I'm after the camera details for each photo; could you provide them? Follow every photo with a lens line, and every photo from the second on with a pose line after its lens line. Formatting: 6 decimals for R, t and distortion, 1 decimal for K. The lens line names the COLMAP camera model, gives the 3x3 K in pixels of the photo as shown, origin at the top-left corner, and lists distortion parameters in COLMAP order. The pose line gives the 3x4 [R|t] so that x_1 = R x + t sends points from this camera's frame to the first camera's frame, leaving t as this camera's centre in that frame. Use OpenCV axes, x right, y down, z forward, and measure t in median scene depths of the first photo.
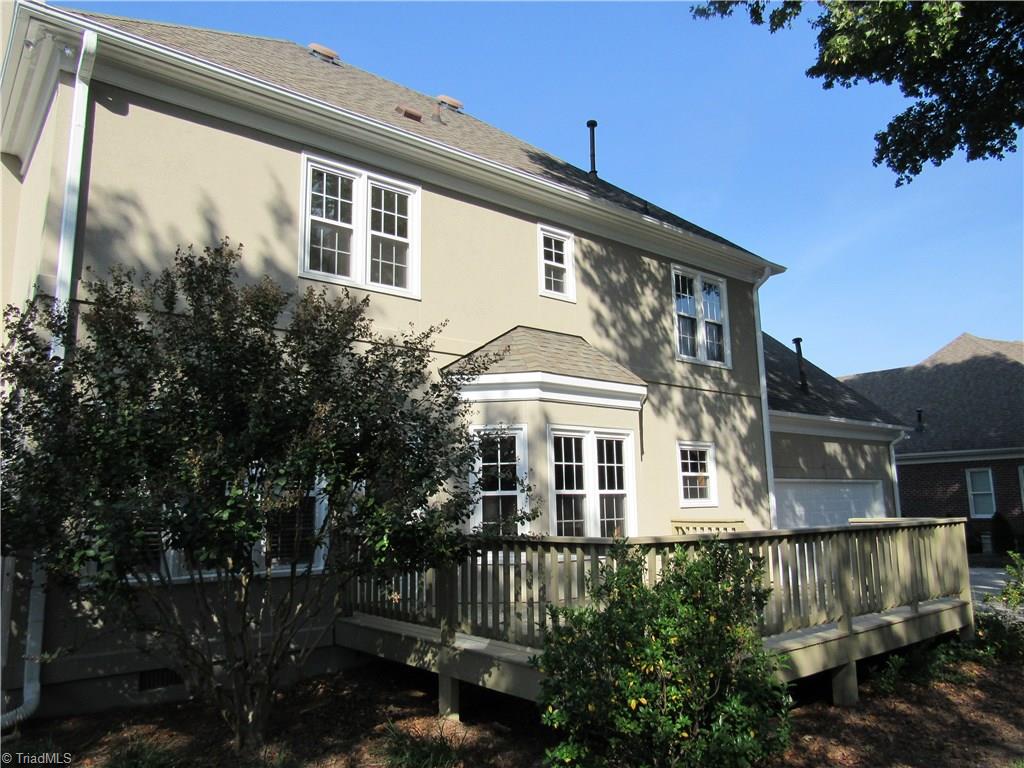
lens RADIAL K [[734.0, 0, 512.0], [0, 734.0, 384.0], [0, 0, 1]] dist [-0.026799, 0.004644]
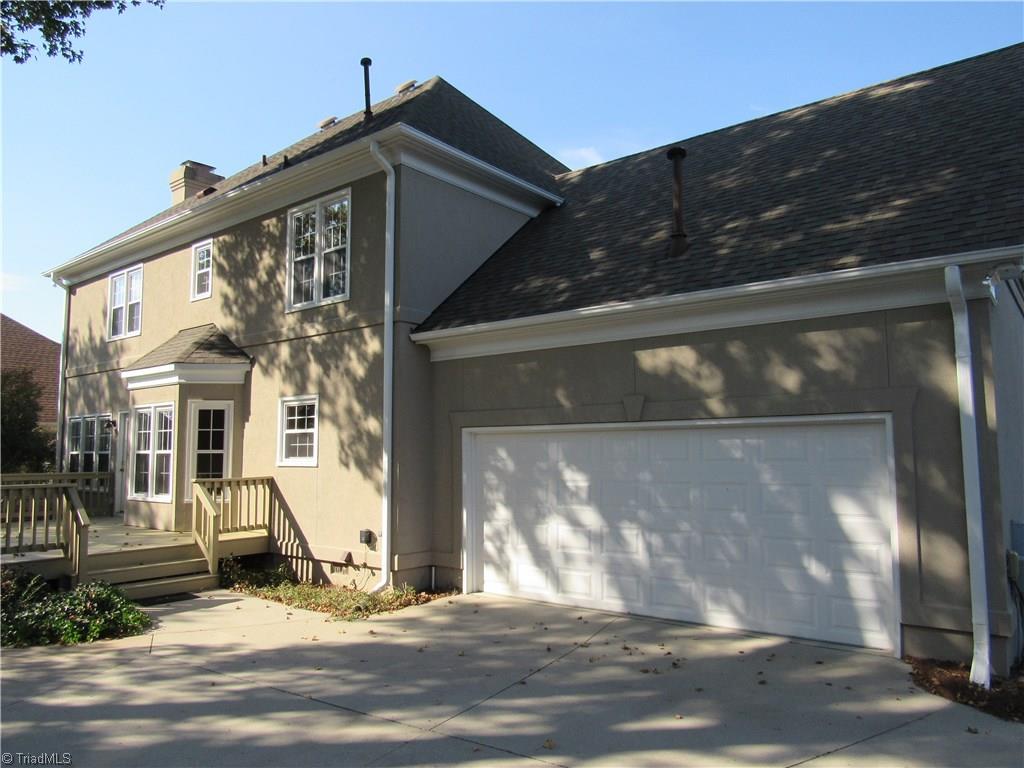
lens RADIAL K [[734.0, 0, 512.0], [0, 734.0, 384.0], [0, 0, 1]] dist [-0.026799, 0.004644]
pose [[0.218764, -0.080141, -0.972481, 1.203926], [0.160090, 0.986065, -0.045248, 0.148295], [0.962556, -0.145786, 0.228545, 1.048158]]
